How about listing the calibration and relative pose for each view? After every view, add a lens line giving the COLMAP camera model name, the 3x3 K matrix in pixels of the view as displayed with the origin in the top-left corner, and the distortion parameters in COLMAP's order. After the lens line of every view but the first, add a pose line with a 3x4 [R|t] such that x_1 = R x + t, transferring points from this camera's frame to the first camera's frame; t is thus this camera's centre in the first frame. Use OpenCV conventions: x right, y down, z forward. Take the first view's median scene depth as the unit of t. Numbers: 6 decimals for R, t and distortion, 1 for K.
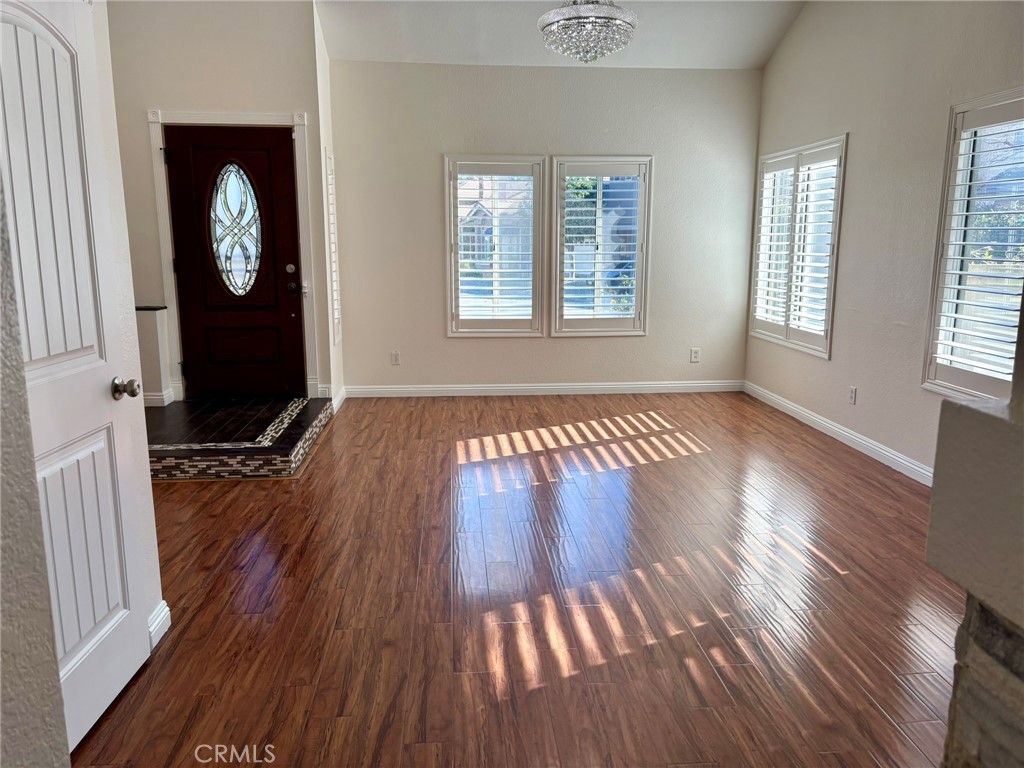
lens RADIAL K [[775.9, 0, 512.4], [0, 775.9, 384.0], [0, 0, 1]] dist [-0.003107, -0.001109]
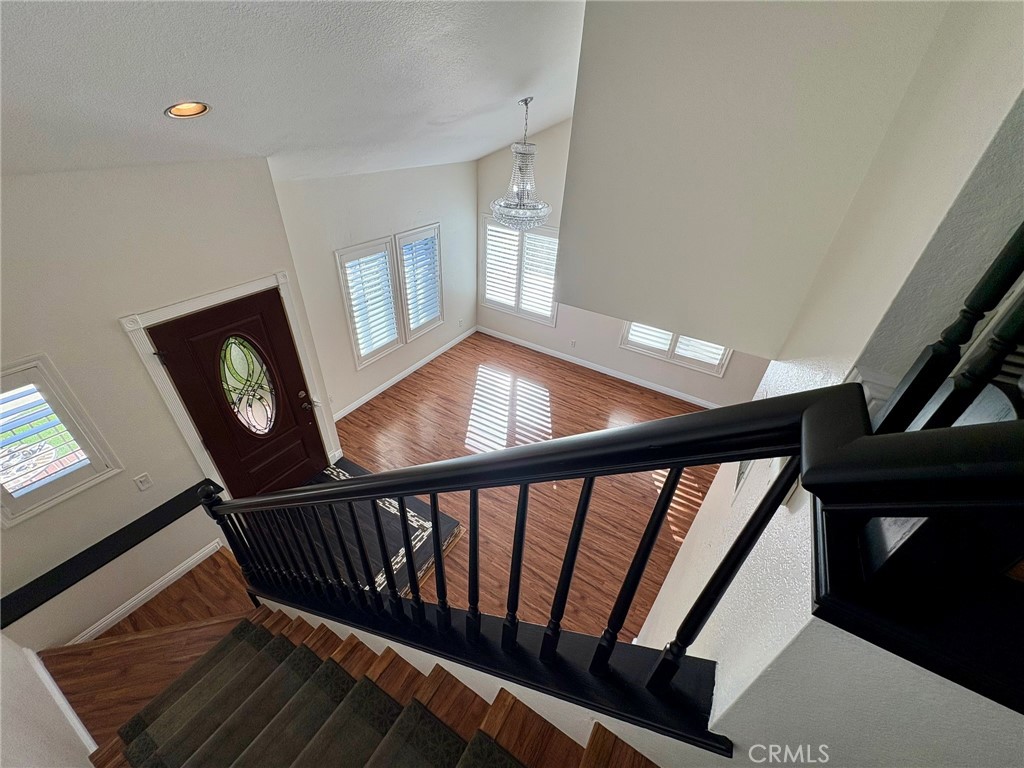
lens RADIAL K [[408.4, 0, 511.7], [0, 408.4, 384.9], [0, 0, 1]] dist [0.001702, 0.000170]
pose [[0.580322, -0.439229, 0.685787, -0.537630], [0.096127, 0.873147, 0.477884, -0.445630], [-0.808694, -0.211404, 0.548929, 0.381523]]
